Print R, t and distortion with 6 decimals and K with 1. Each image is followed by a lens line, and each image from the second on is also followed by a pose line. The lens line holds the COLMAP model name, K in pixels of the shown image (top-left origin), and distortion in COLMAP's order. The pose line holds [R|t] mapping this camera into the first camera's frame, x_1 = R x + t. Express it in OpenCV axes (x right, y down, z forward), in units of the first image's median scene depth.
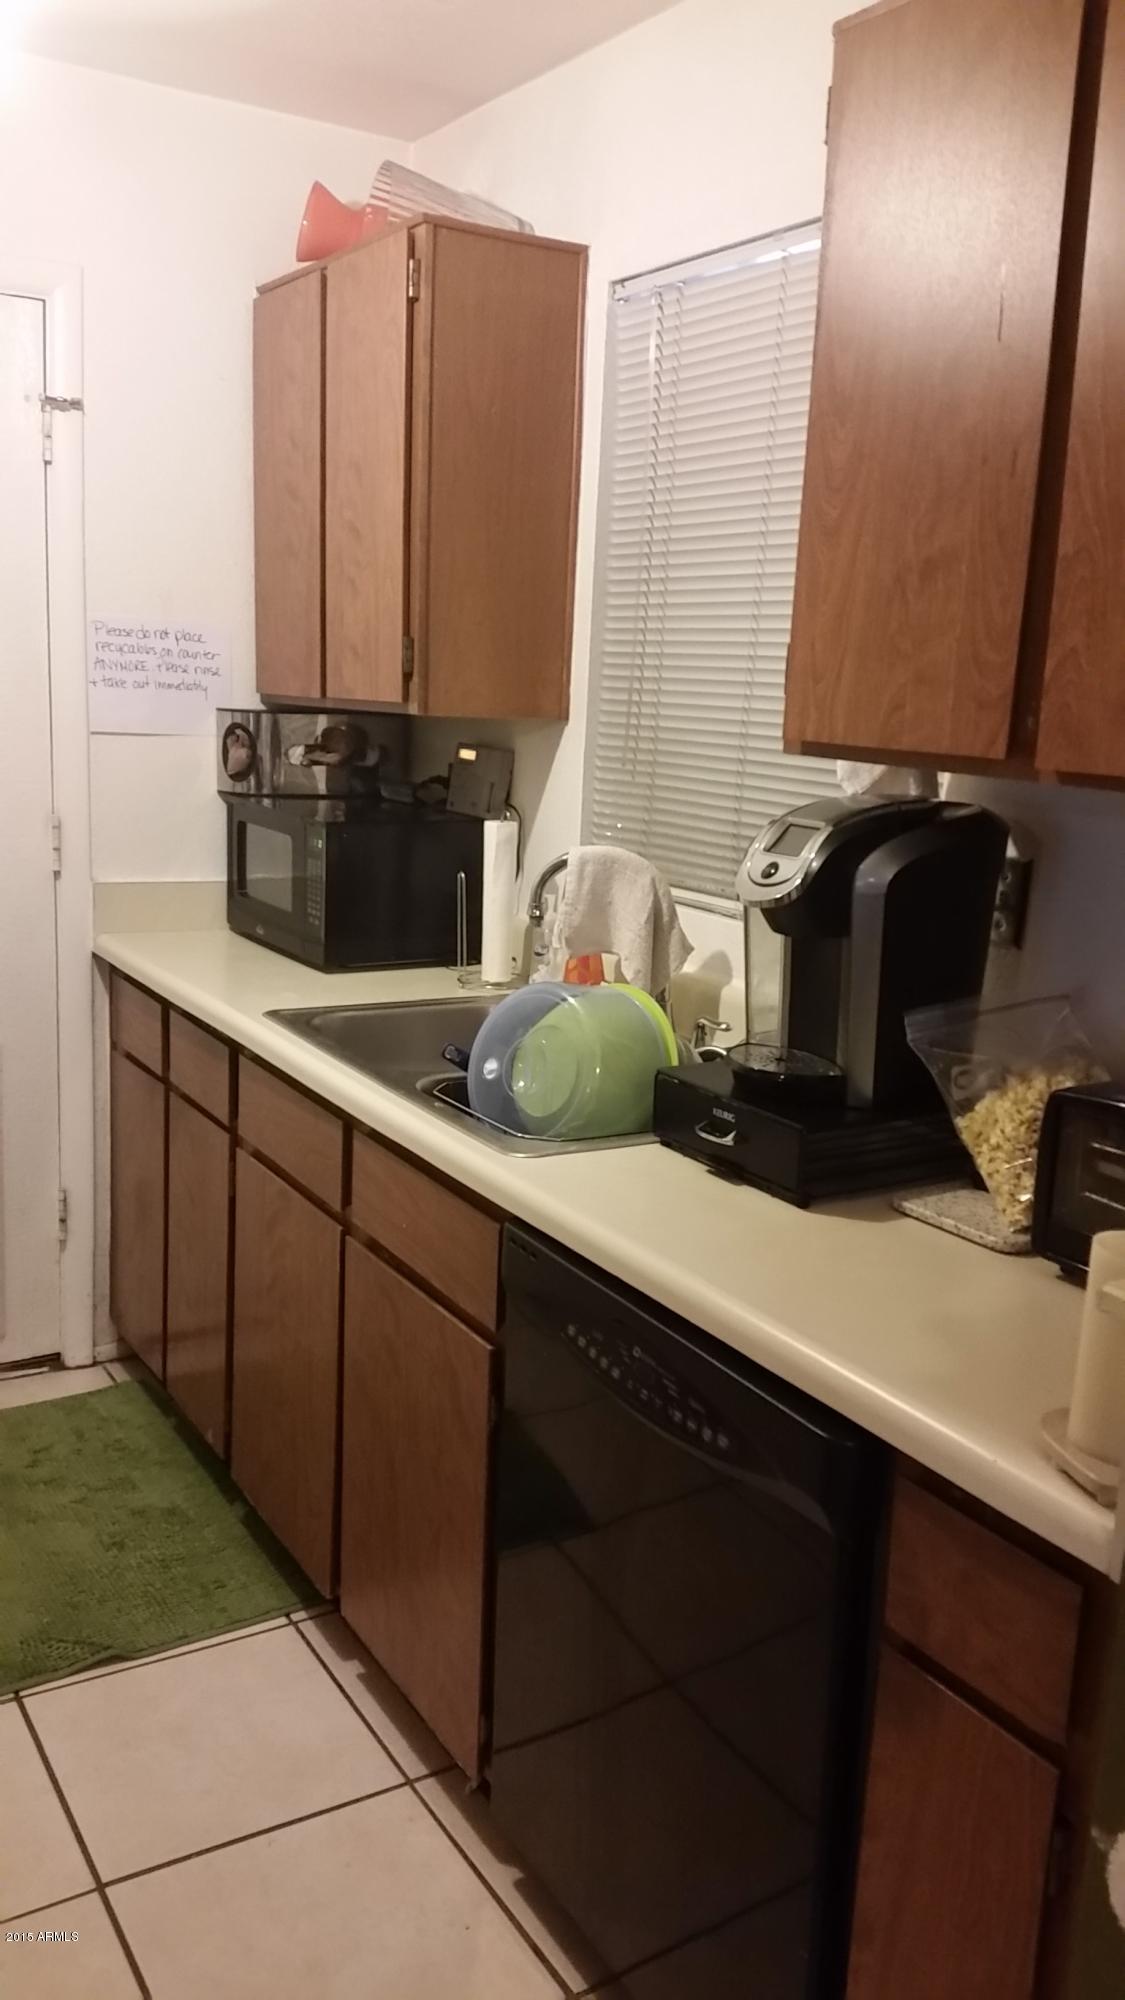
lens RADIAL K [[1628.9, 0, 568.3], [0, 1628.9, 1026.9], [0, 0, 1]] dist [0.205710, -0.456297]
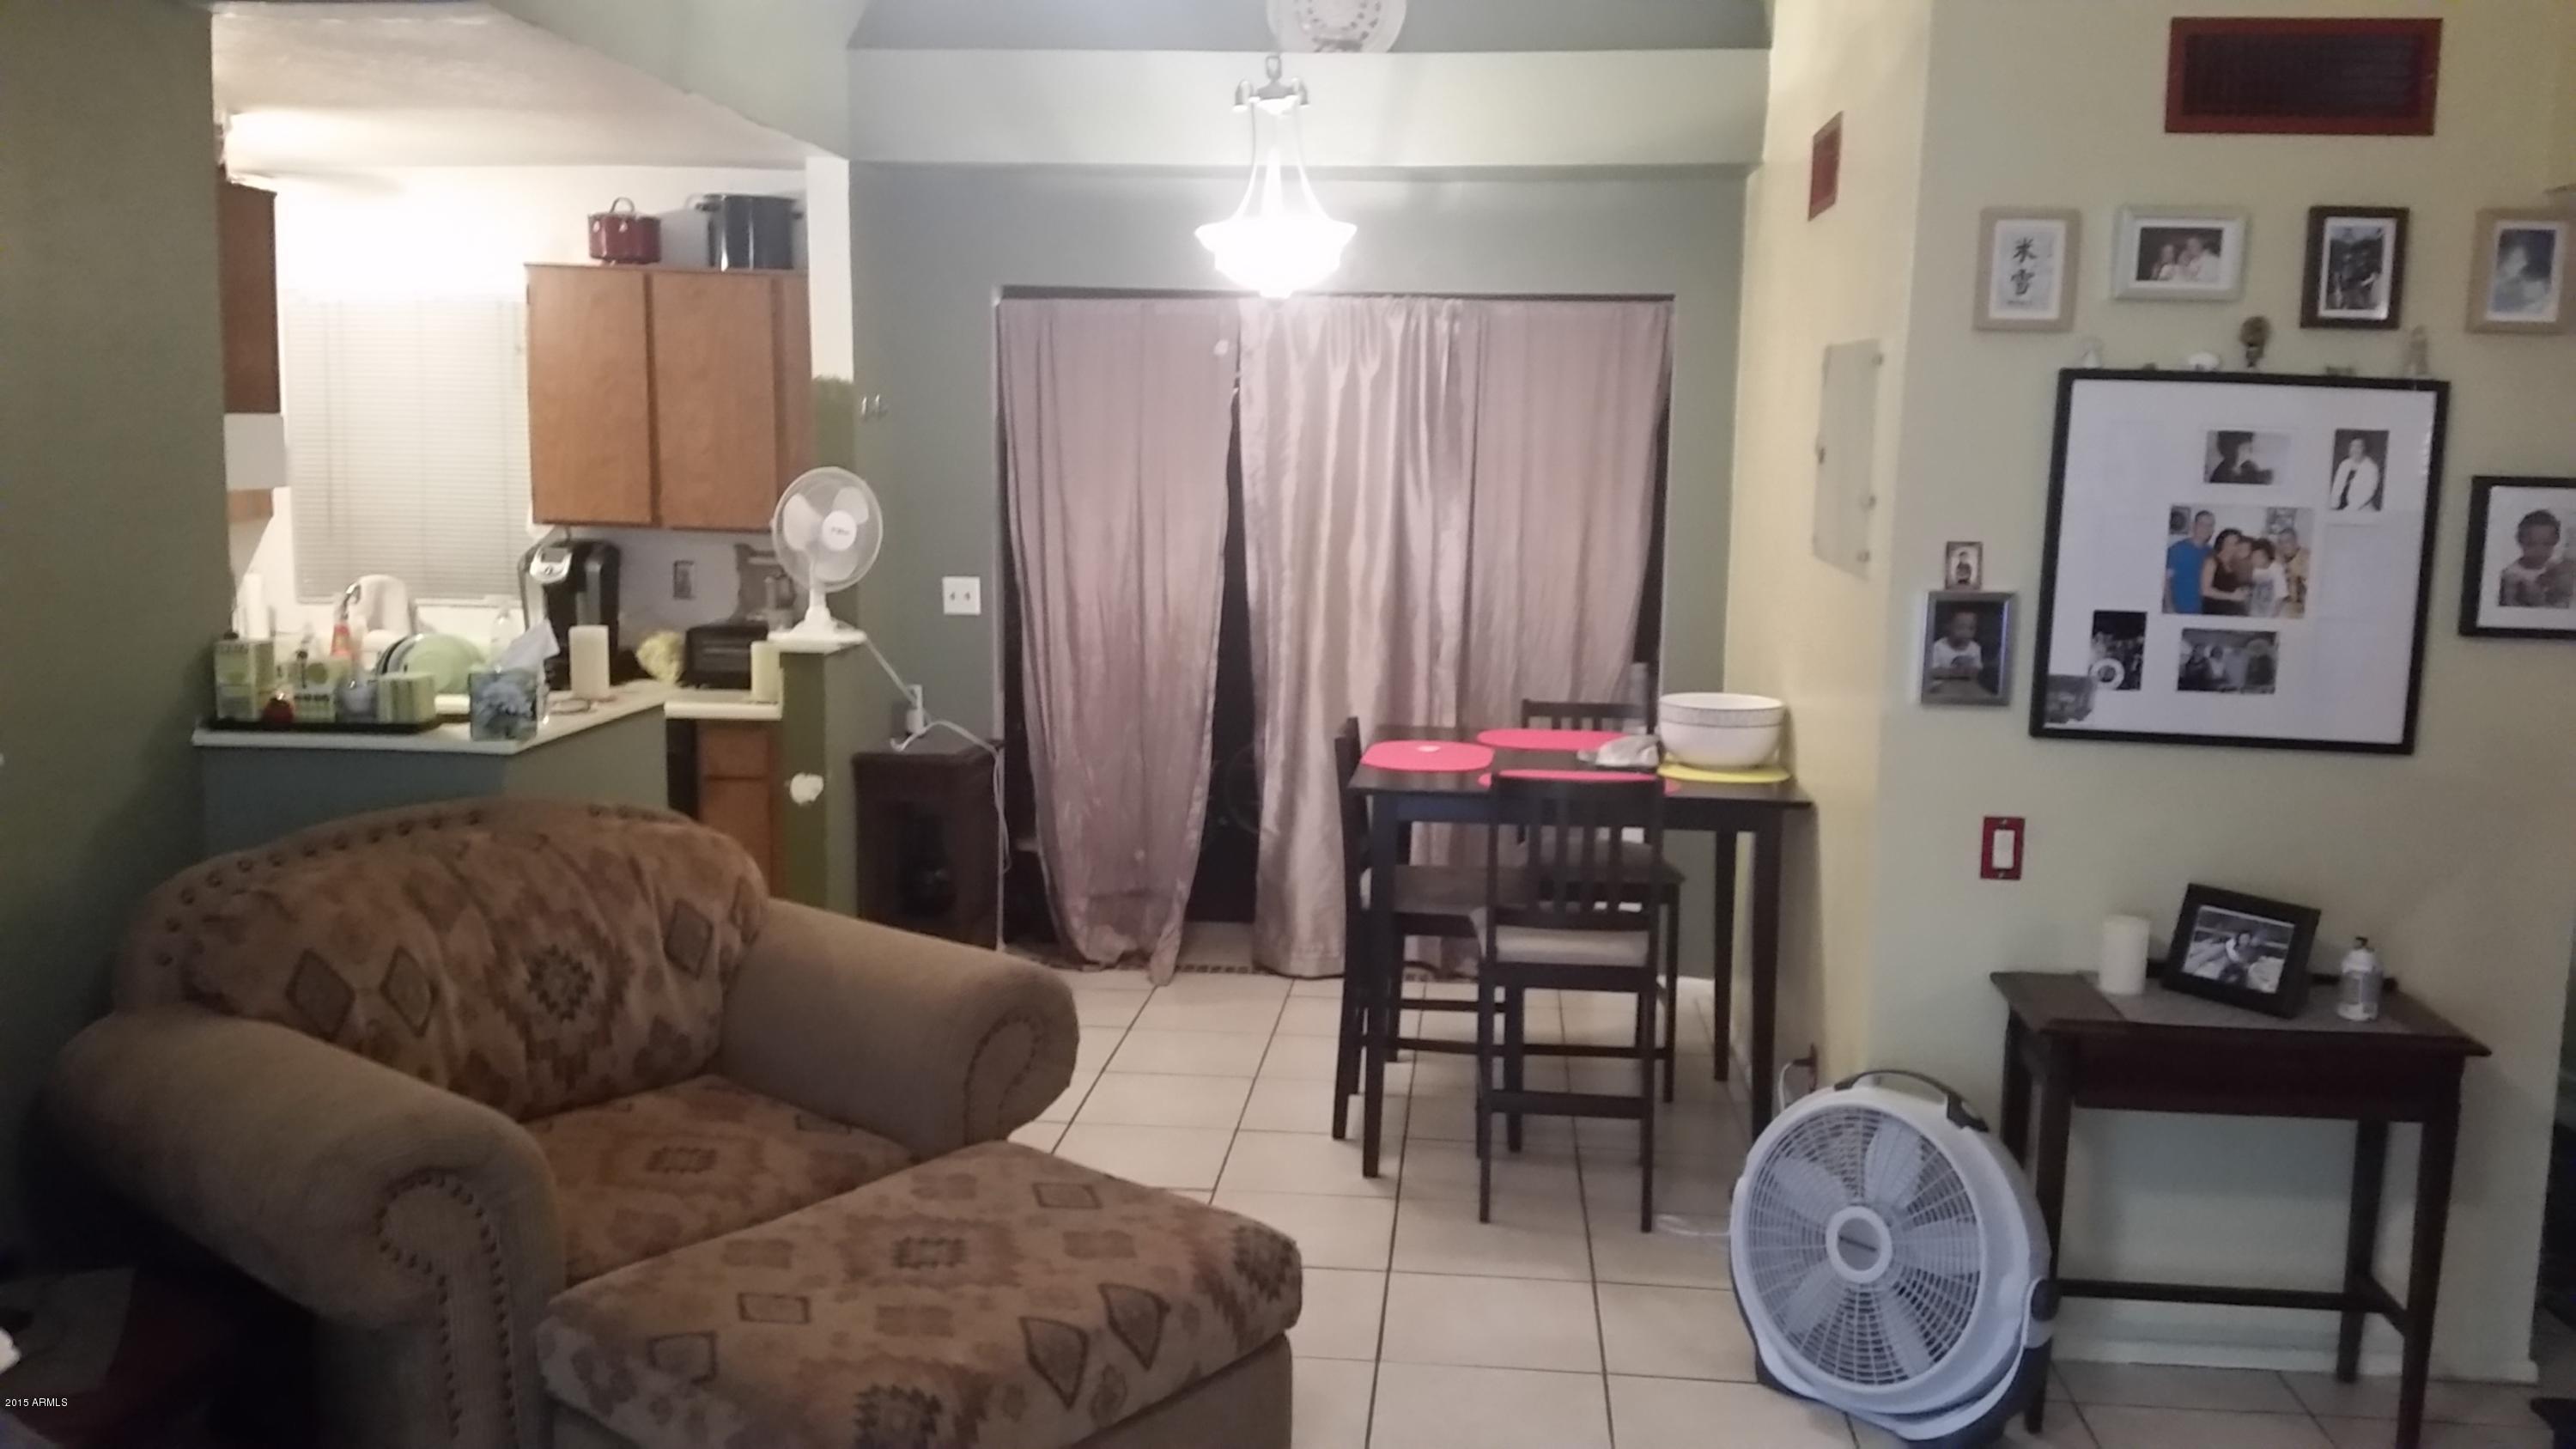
lens RADIAL K [[2098.3, 0, 1288.0], [0, 2098.3, 724.5], [0, 0, 1]] dist [0.205710, -0.456297]
pose [[0.611277, -0.147073, 0.777631, -1.201328], [0.186016, 0.981754, 0.039457, 0.150211], [-0.769245, 0.120533, 0.627482, -1.313582]]
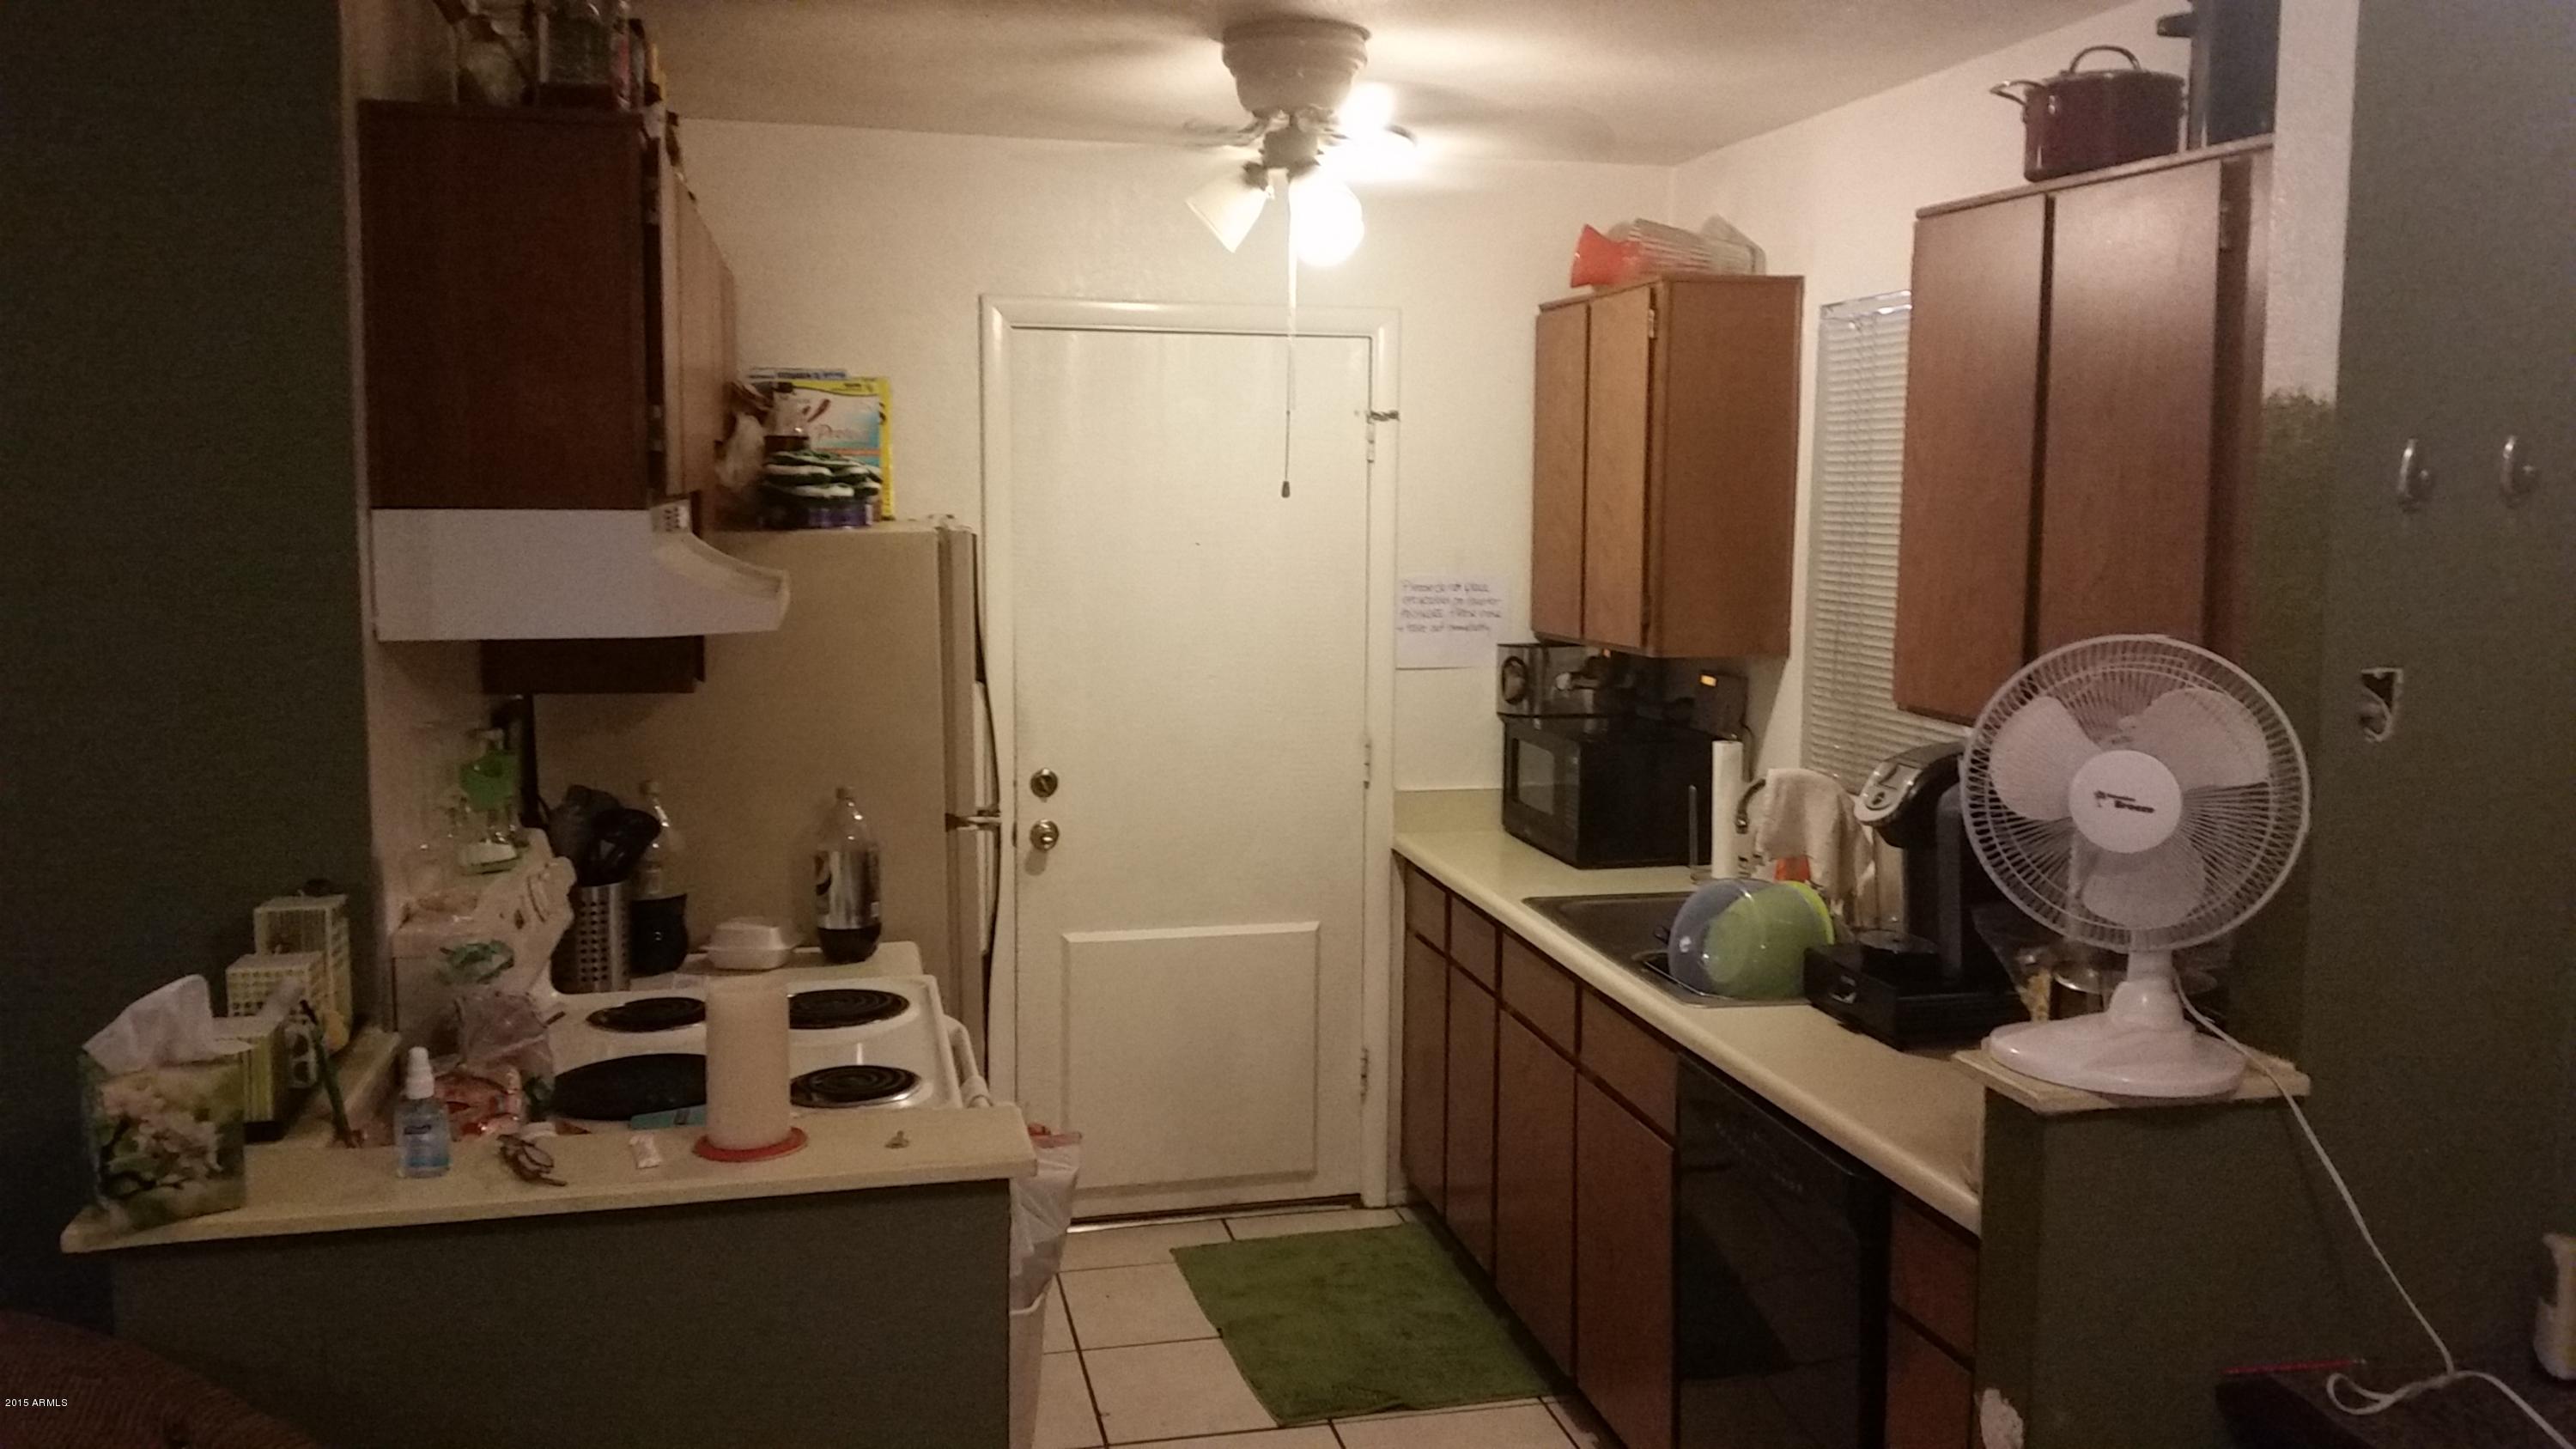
lens RADIAL K [[2098.3, 0, 1288.0], [0, 2098.3, 724.5], [0, 0, 1]] dist [0.205710, -0.456297]
pose [[0.947575, -0.004805, -0.319496, 0.145142], [-0.027961, 0.994804, -0.097890, 0.019114], [0.318307, 0.101691, 0.942518, -0.533535]]
